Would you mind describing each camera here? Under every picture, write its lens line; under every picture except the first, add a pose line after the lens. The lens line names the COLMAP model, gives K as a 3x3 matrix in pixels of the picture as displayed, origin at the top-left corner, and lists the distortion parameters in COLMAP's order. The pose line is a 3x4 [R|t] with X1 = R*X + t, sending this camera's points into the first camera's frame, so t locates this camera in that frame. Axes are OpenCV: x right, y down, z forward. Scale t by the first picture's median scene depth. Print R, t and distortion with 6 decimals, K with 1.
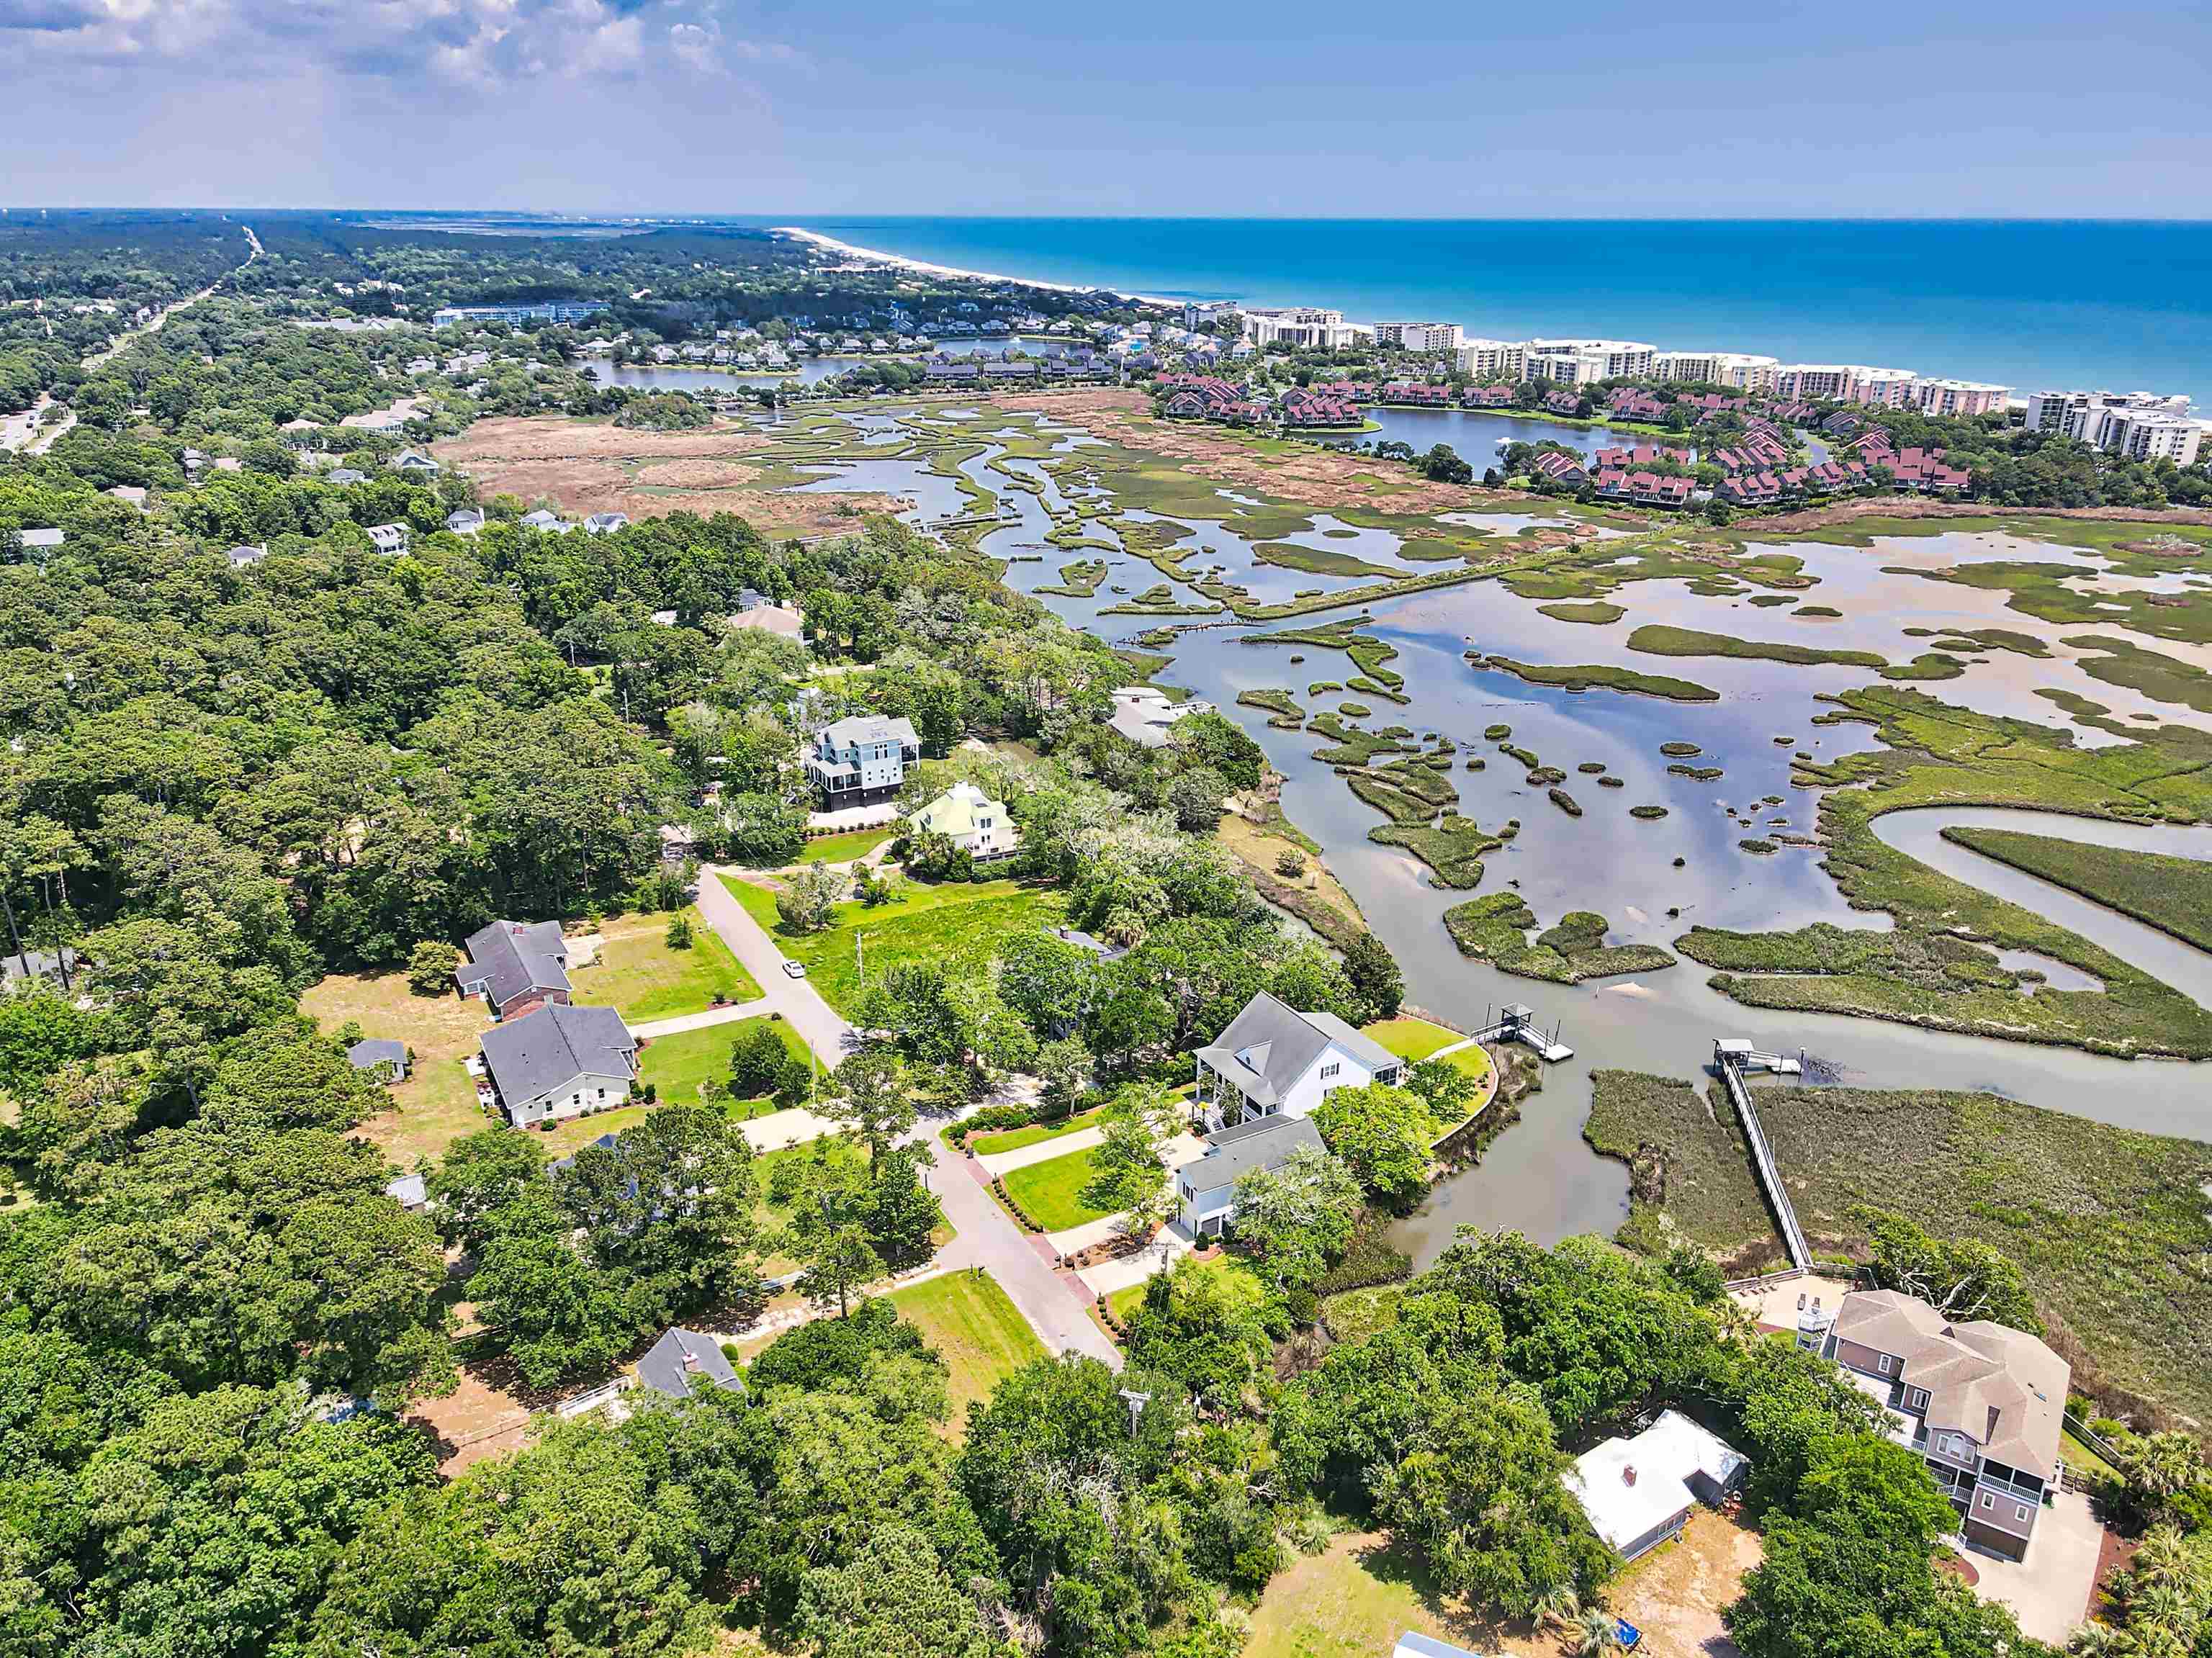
lens RADIAL K [[1627.4, 0, 1095.6], [0, 1627.4, 819.5], [0, 0, 1]] dist [-0.003473, 0.036407]
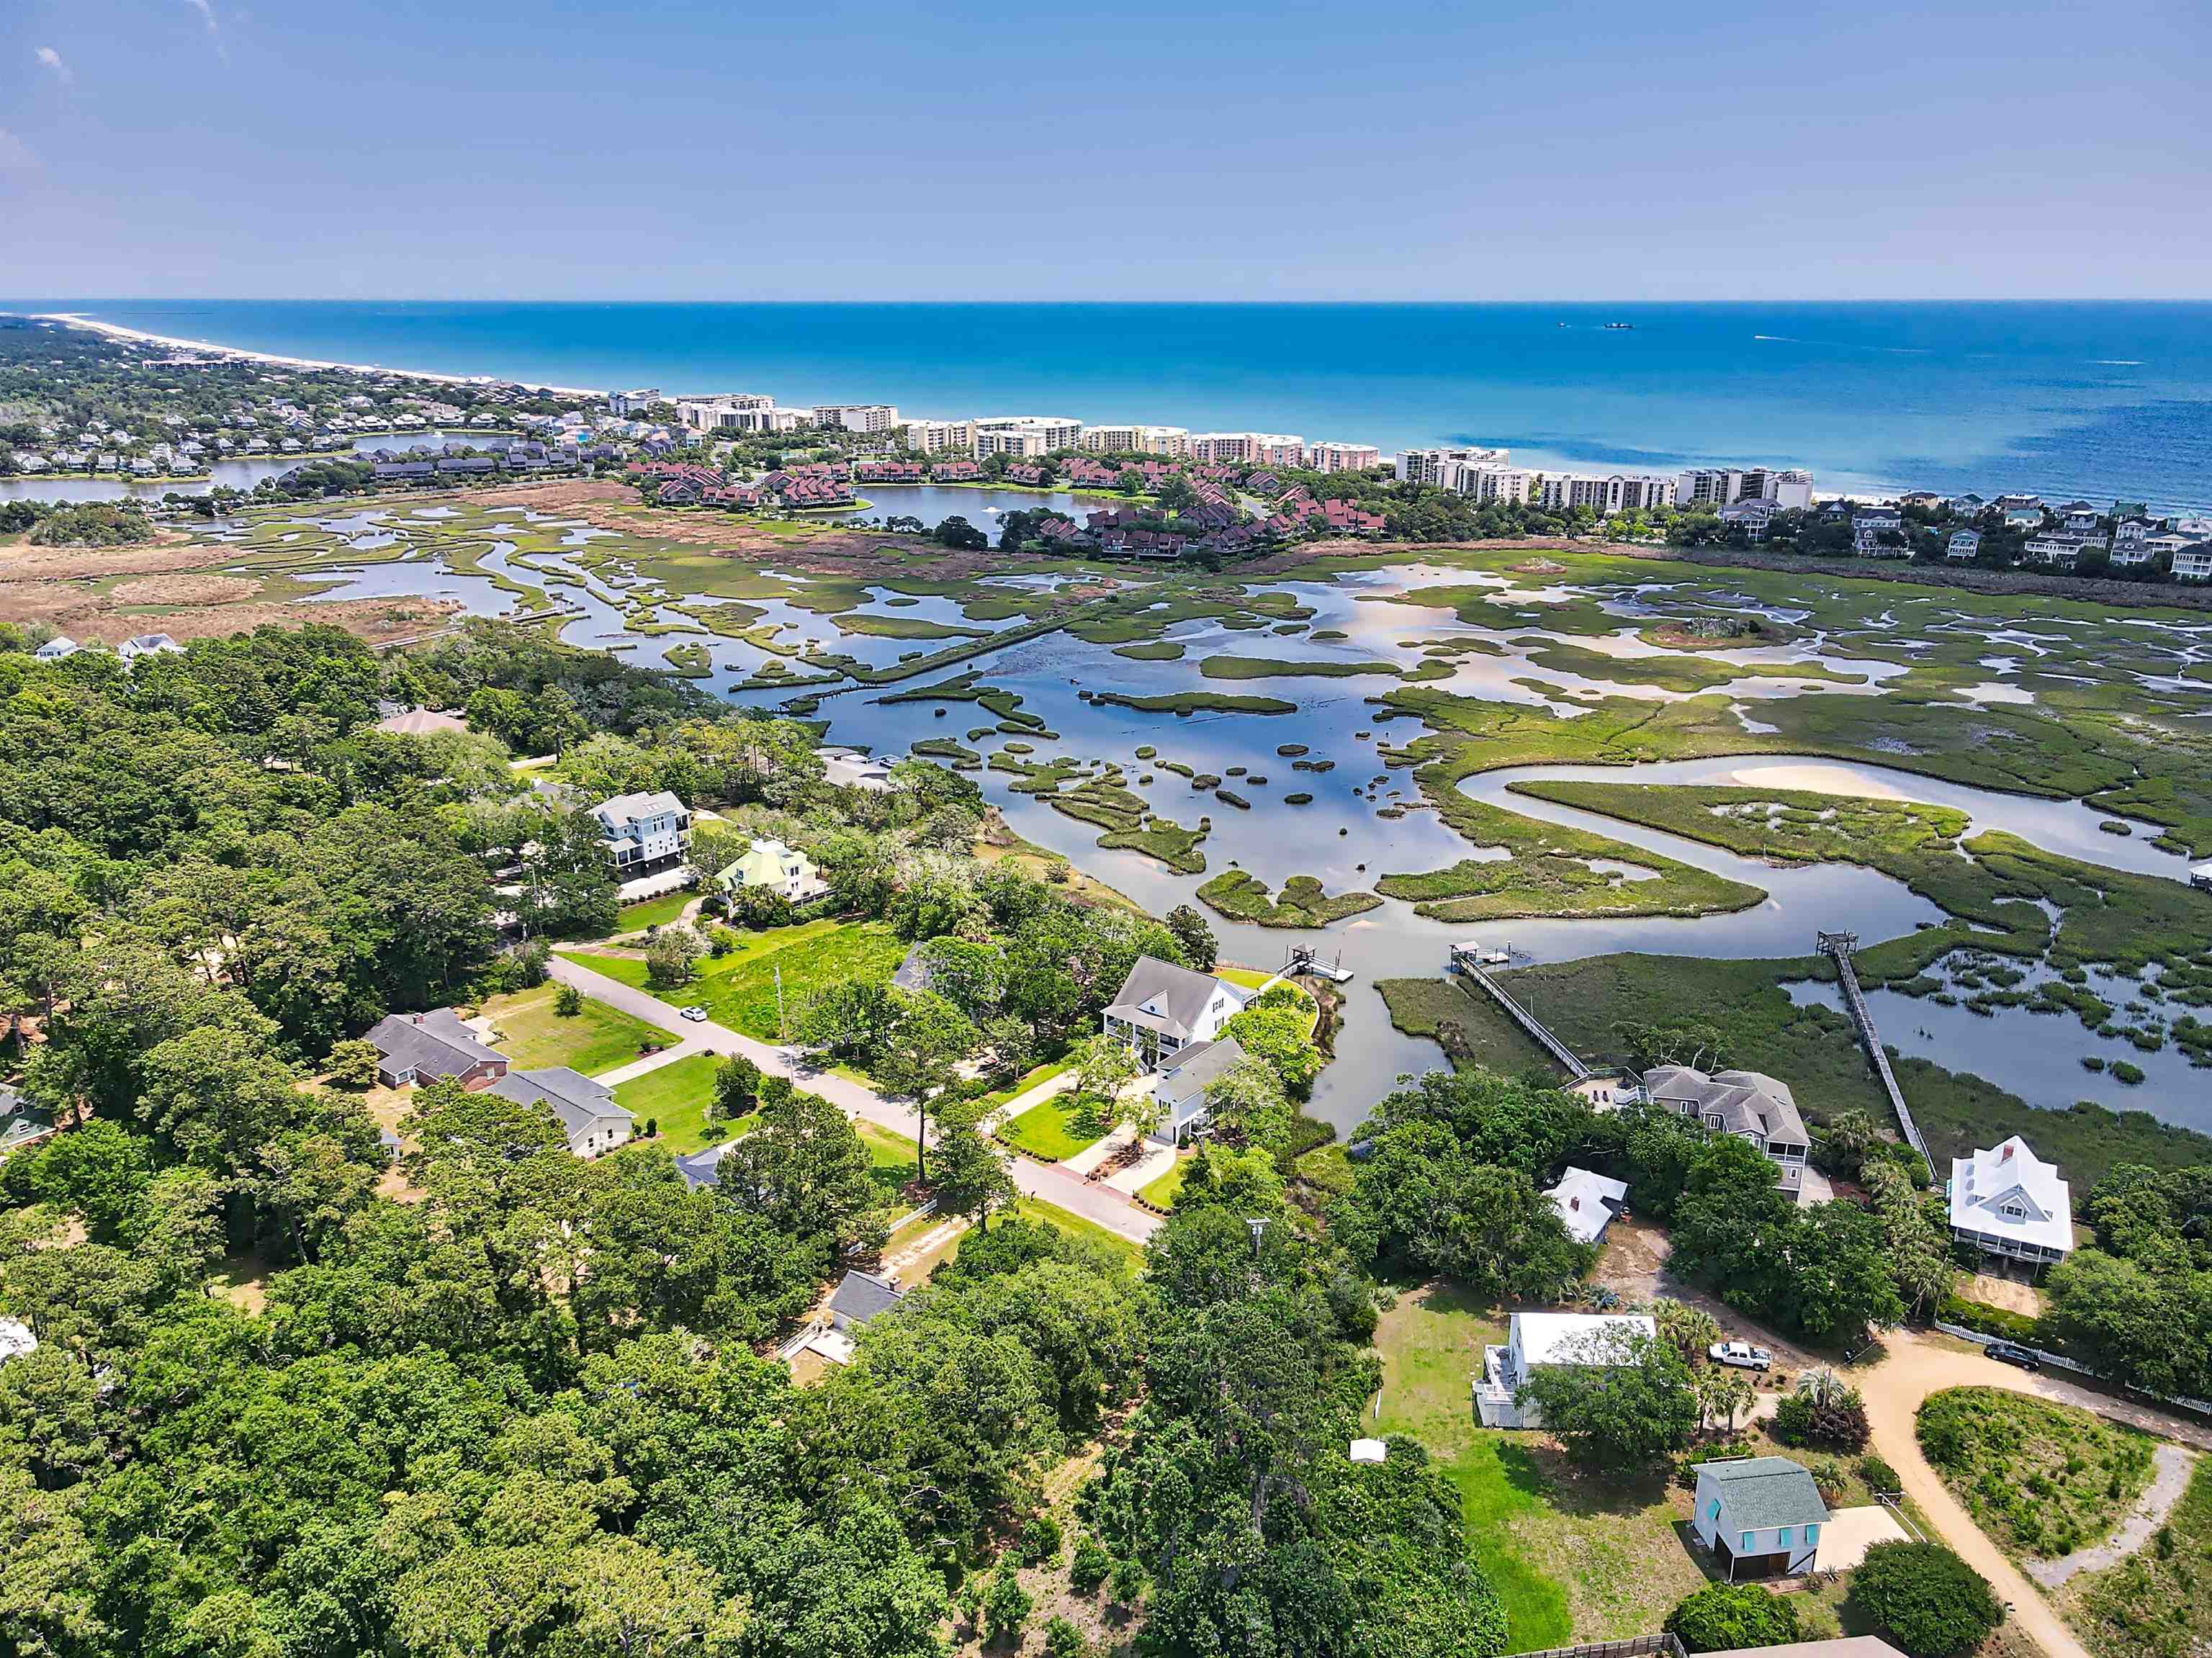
lens RADIAL K [[1627.4, 0, 1111.0], [0, 1627.4, 816.8], [0, 0, 1]] dist [-0.003473, 0.036407]
pose [[0.928102, -0.118050, 0.353116, -0.198378], [0.134578, 0.990647, -0.022532, 0.015193], [-0.347153, 0.068434, 0.935308, -0.086516]]
